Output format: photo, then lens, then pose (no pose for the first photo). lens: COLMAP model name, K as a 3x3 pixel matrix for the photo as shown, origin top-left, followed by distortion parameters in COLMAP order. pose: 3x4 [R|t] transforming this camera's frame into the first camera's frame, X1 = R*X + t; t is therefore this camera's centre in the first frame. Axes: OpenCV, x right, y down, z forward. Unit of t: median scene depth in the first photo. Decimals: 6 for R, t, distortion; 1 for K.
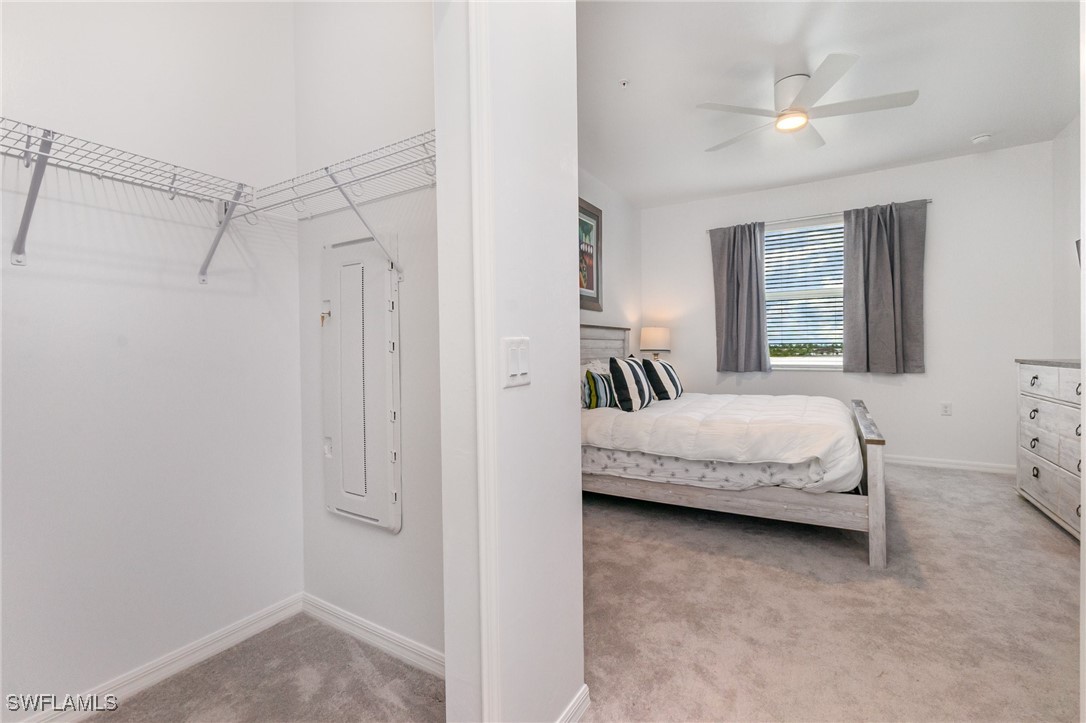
lens RADIAL K [[465.5, 0, 546.7], [0, 465.5, 344.6], [0, 0, 1]] dist [-0.002278, -0.000204]
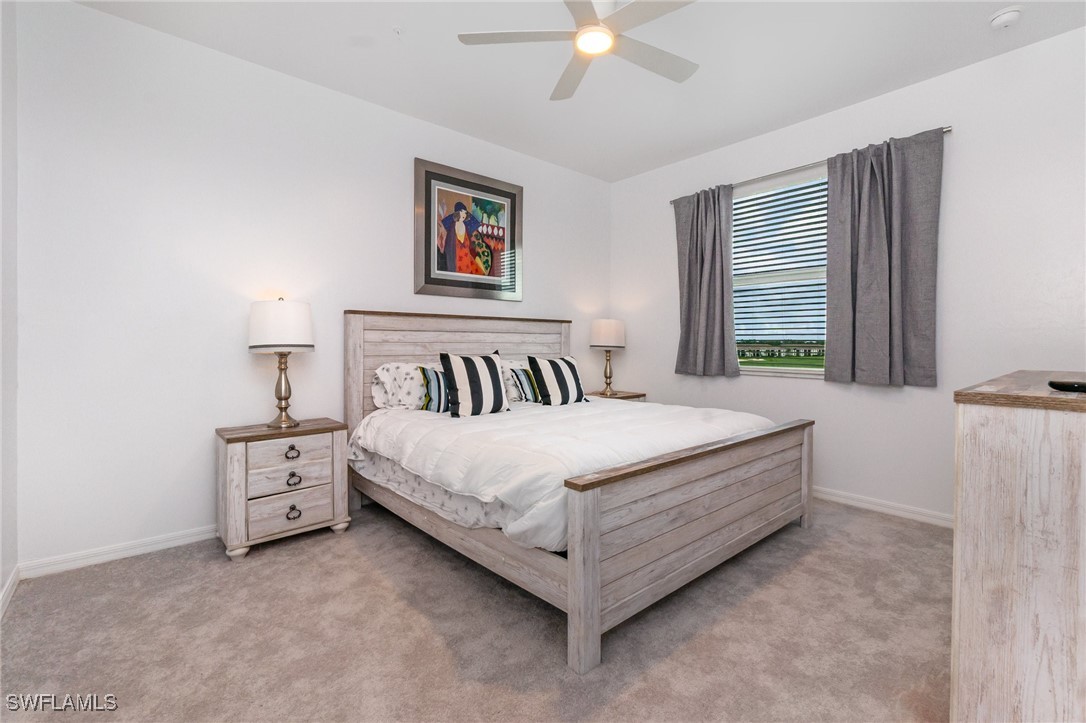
lens RADIAL K [[465.5, 0, 546.7], [0, 465.5, 344.6], [0, 0, 1]] dist [-0.002278, -0.000204]
pose [[0.954890, 0.014723, -0.296595, 0.464506], [-0.010882, 0.999834, 0.014599, -0.002970], [0.296761, -0.010713, 0.954892, 0.183879]]
